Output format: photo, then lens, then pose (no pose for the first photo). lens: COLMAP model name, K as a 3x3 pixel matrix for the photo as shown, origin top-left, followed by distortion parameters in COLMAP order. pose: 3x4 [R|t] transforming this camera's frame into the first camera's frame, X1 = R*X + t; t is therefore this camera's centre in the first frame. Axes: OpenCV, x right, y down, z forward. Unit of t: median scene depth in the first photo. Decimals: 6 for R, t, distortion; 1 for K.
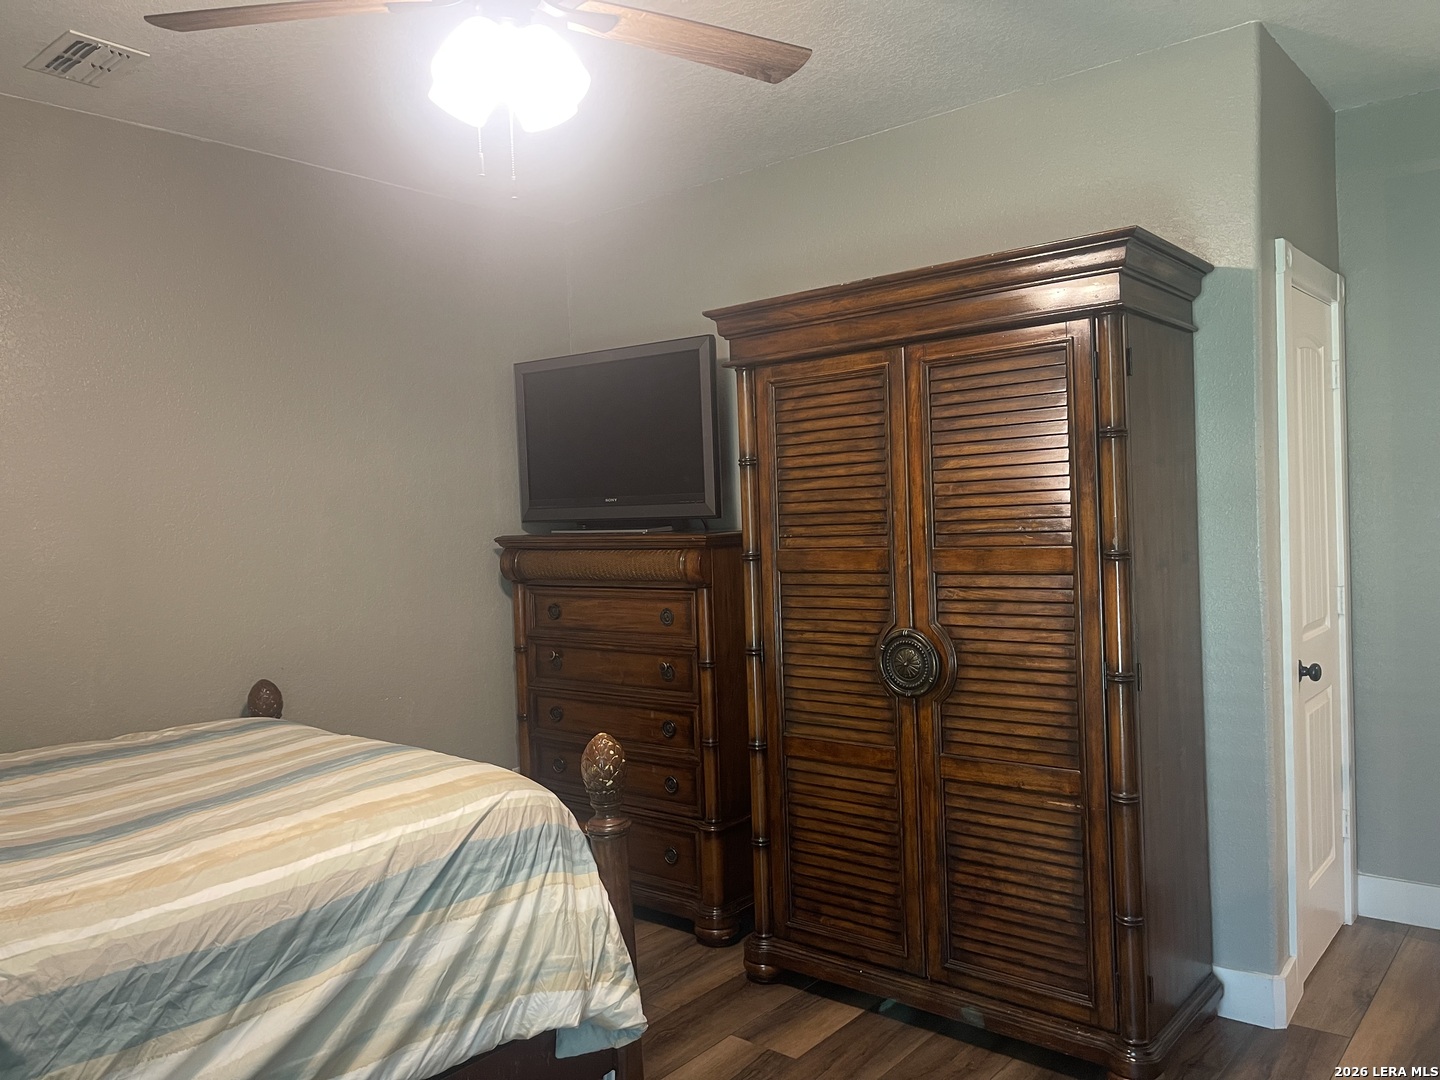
lens RADIAL K [[1077.8, 0, 720.3], [0, 1077.8, 537.4], [0, 0, 1]] dist [0.008003, 0.000299]
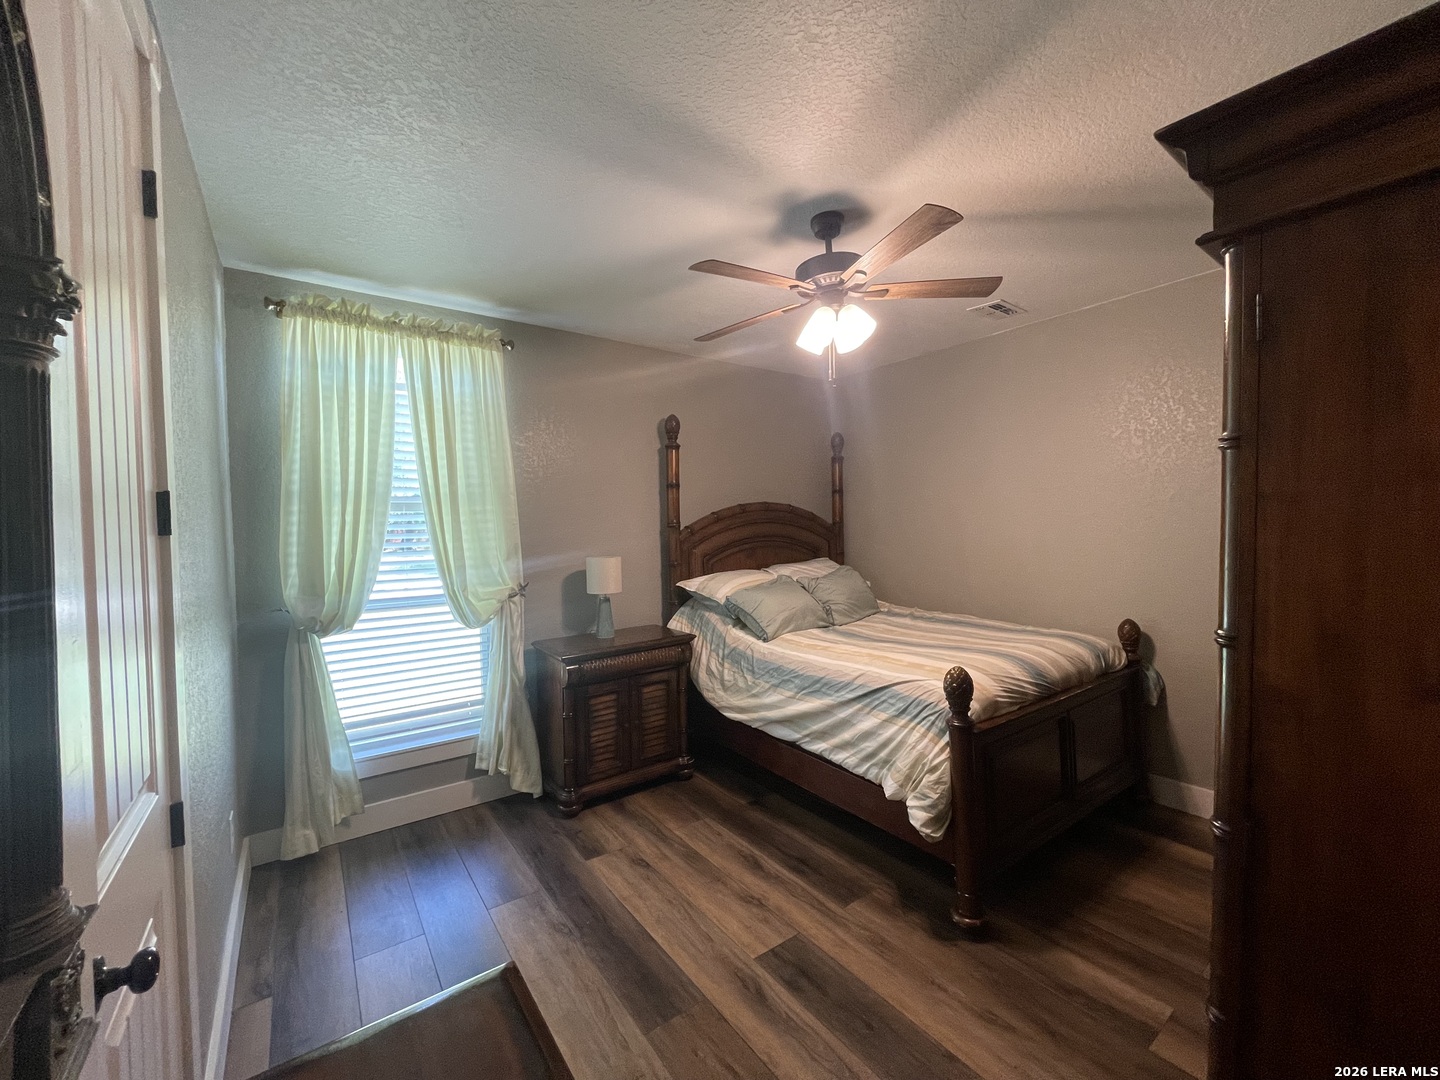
lens RADIAL K [[579.6, 0, 720.7], [0, 579.6, 539.1], [0, 0, 1]] dist [-0.000875, -0.000482]
pose [[-0.234409, 0.071694, -0.969491, 0.941189], [0.006121, 0.997366, 0.072276, -0.088251], [0.972119, 0.011008, -0.234231, 0.984804]]
